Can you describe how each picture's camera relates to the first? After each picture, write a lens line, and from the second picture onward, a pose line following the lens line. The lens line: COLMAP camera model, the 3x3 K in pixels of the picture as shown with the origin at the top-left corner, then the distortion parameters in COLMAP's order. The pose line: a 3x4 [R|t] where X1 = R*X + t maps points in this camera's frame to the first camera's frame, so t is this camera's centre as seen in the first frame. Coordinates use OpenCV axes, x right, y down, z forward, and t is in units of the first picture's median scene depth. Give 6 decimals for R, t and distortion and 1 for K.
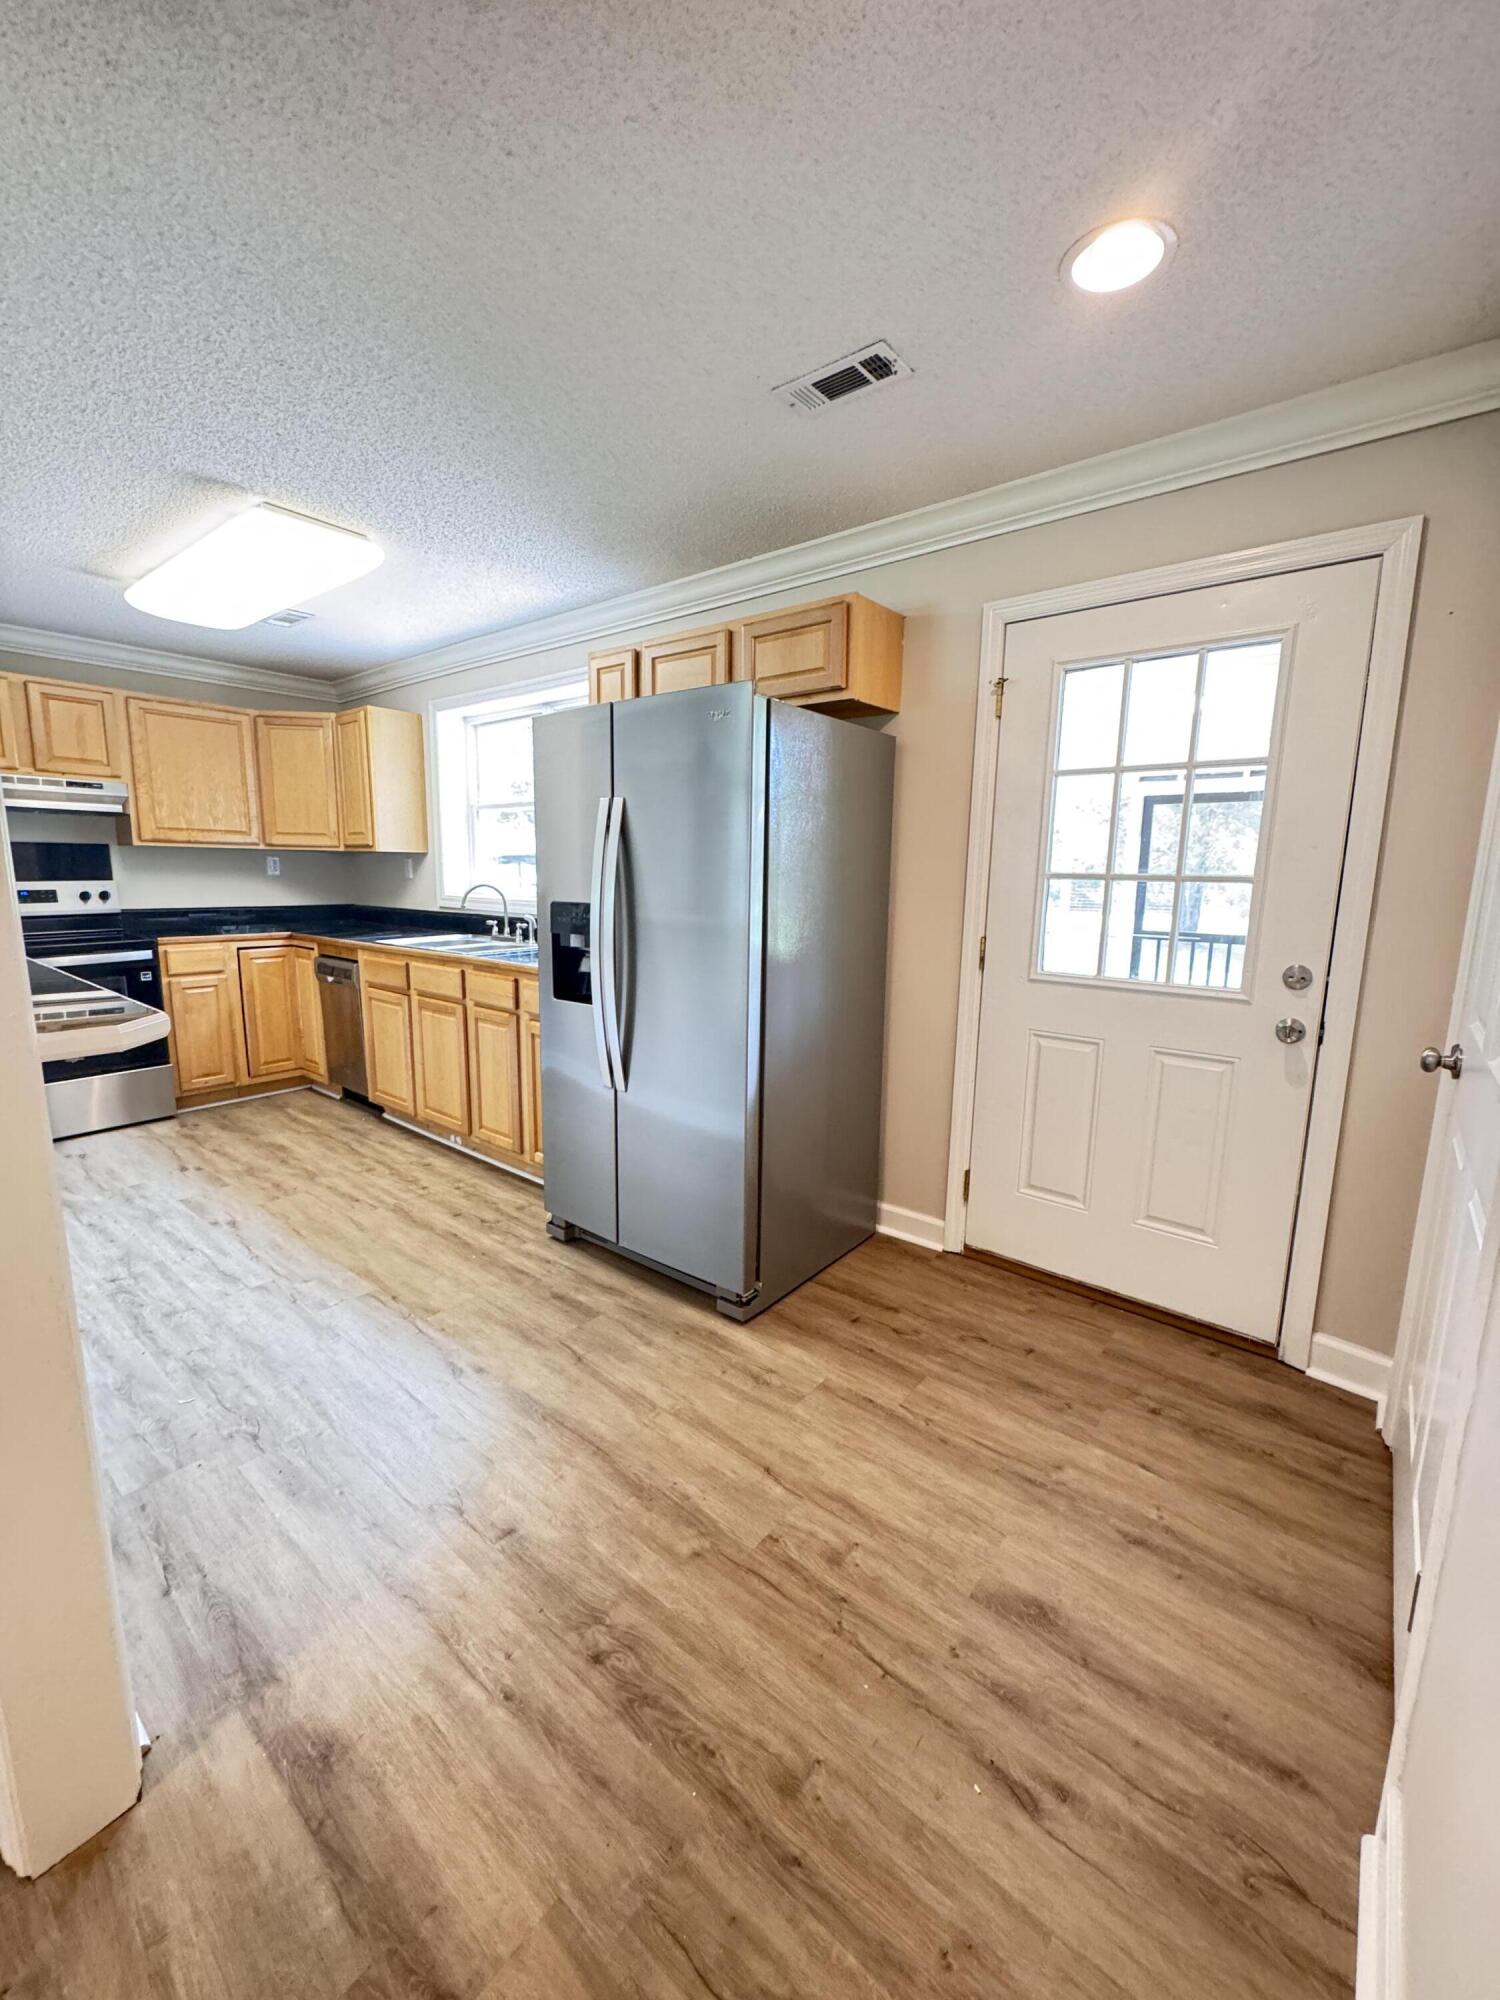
lens RADIAL K [[792.7, 0, 751.6], [0, 792.7, 997.6], [0, 0, 1]] dist [-0.002488, 0.000672]
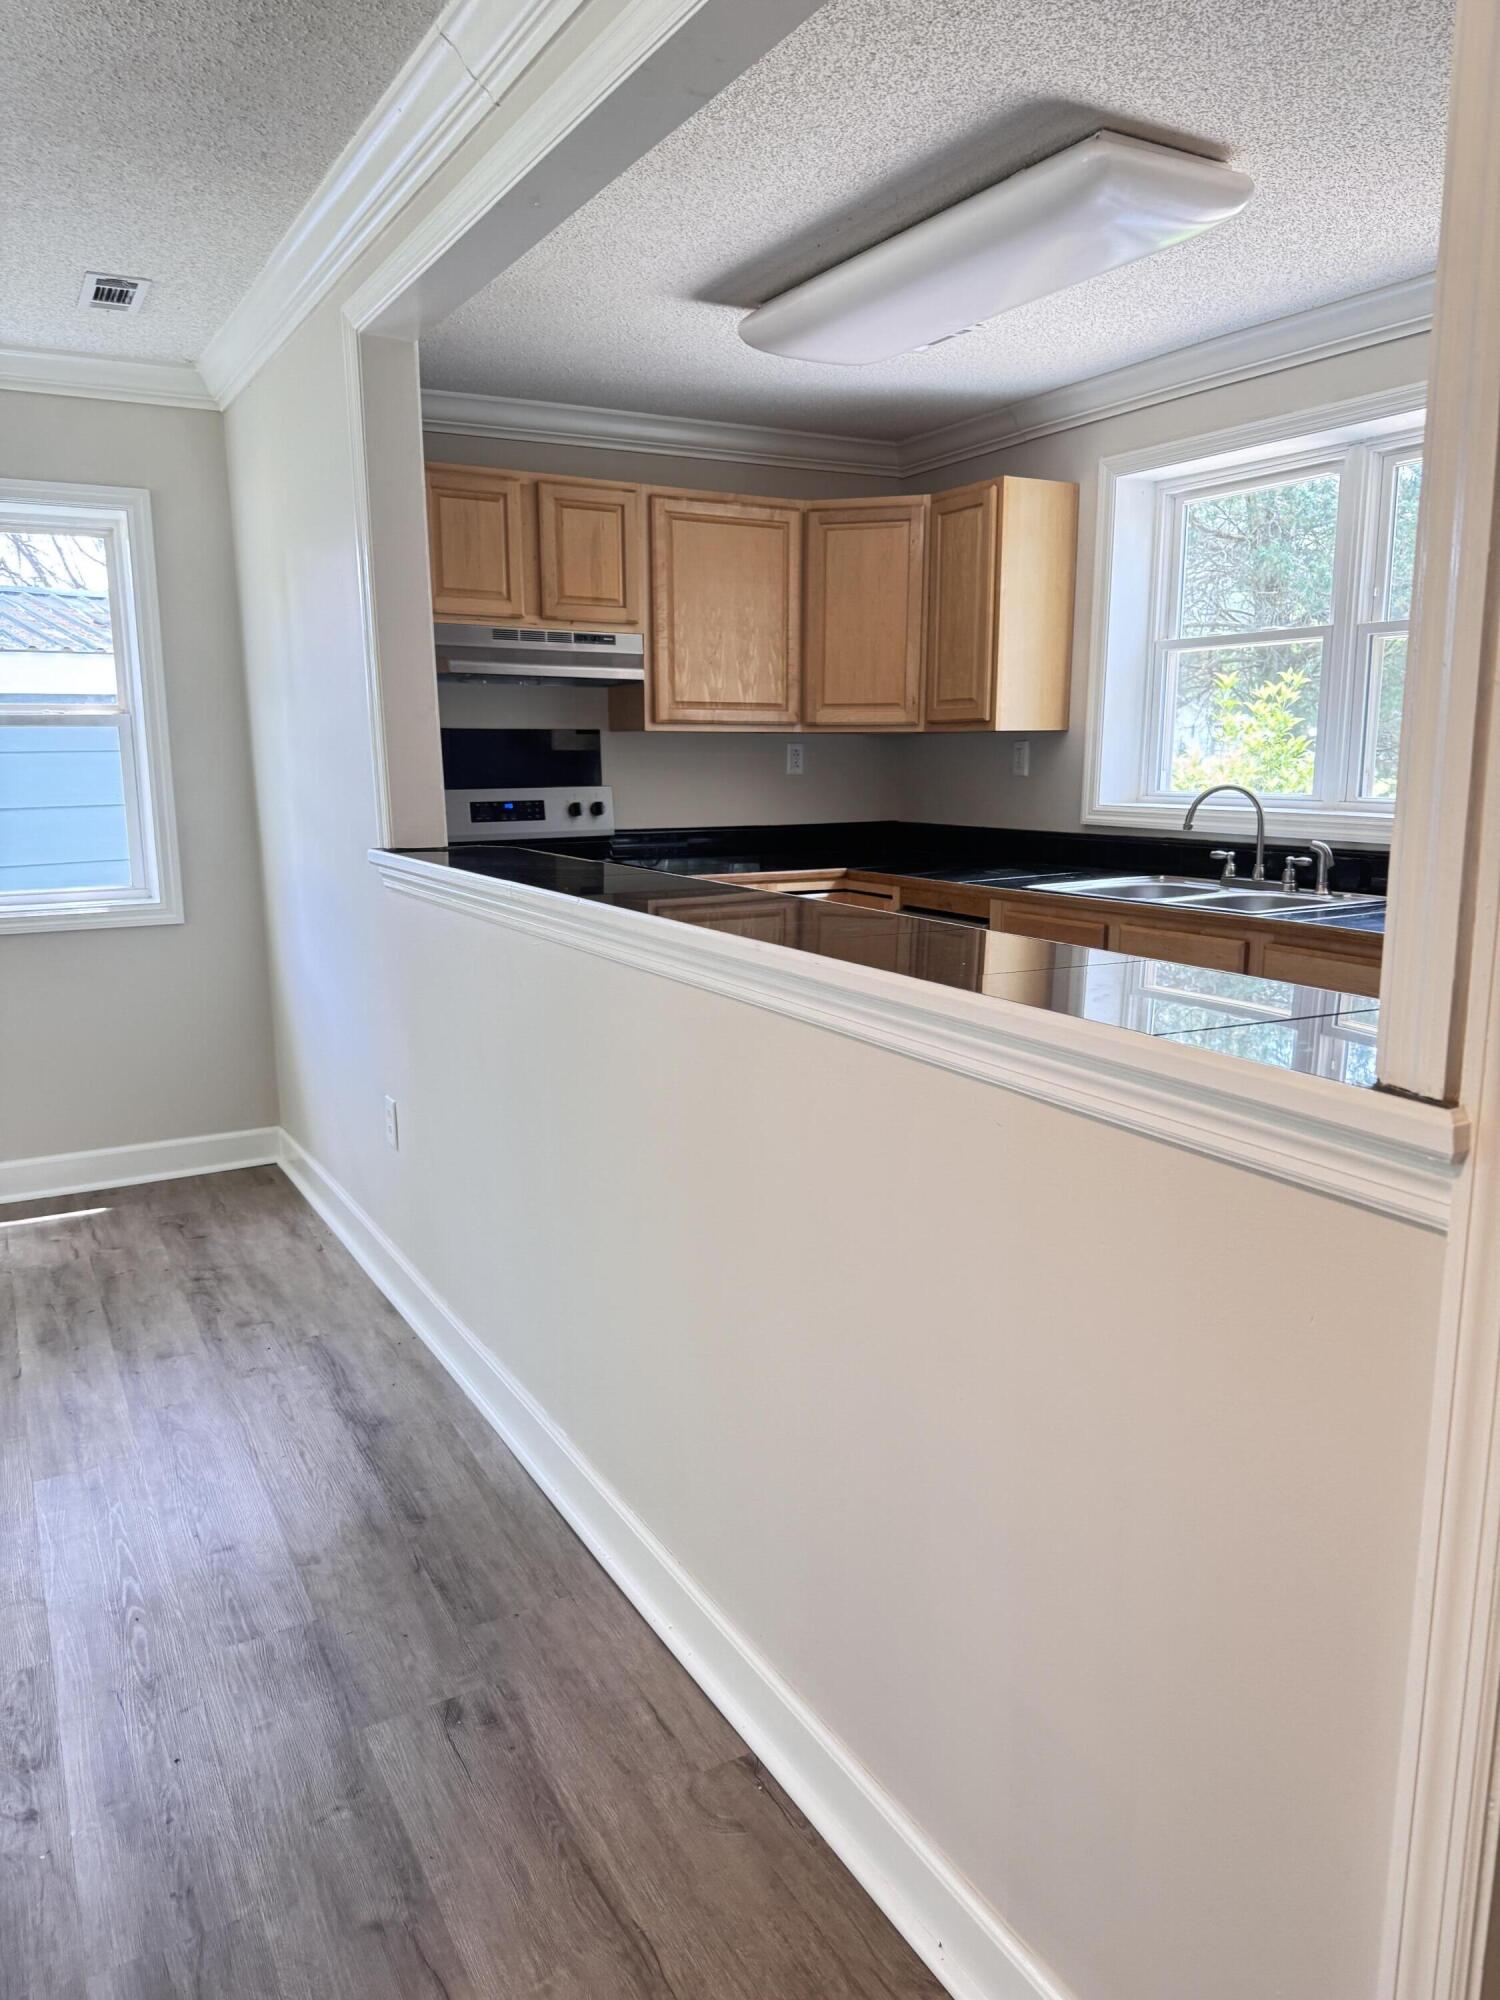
lens RADIAL K [[1407.6, 0, 762.4], [0, 1407.6, 1013.8], [0, 0, 1]] dist [0.041455, -0.052598]
pose [[0.930311, 0.050514, -0.363277, -0.320432], [-0.042611, 0.998649, 0.029742, 0.000136], [0.364288, -0.012190, 0.931206, -0.042648]]
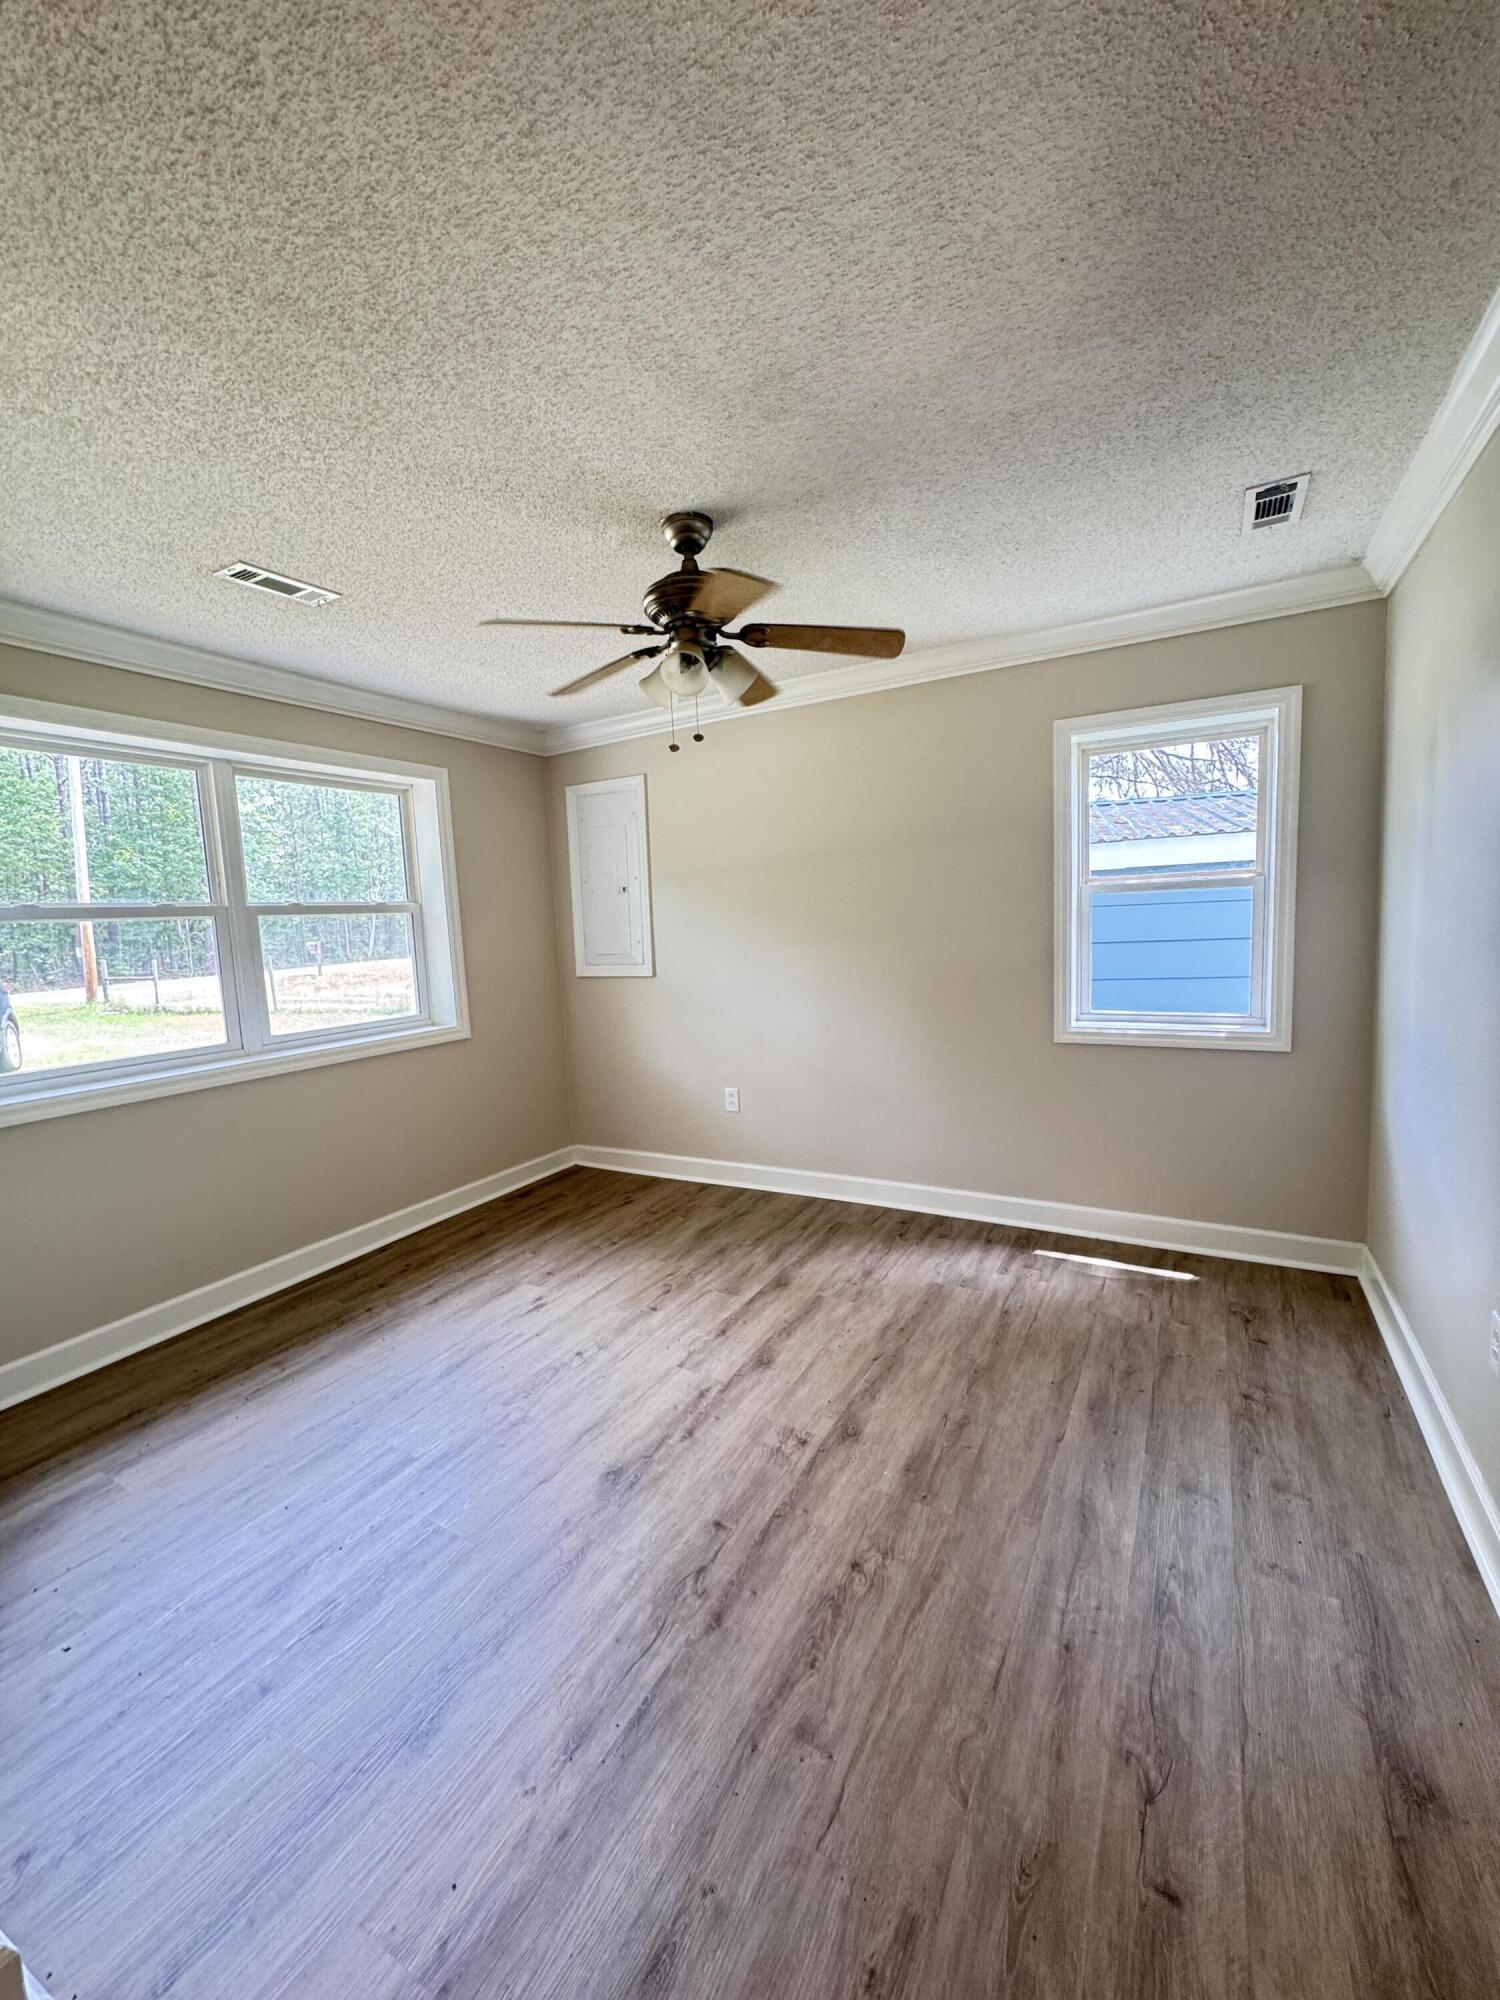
lens RADIAL K [[792.7, 0, 753.9], [0, 792.7, 999.3], [0, 0, 1]] dist [-0.002488, 0.000672]
pose [[0.166141, 0.088343, -0.982137, -0.557450], [-0.114079, 0.991014, 0.069843, -0.070001], [0.979481, 0.100437, 0.174726, 0.257411]]
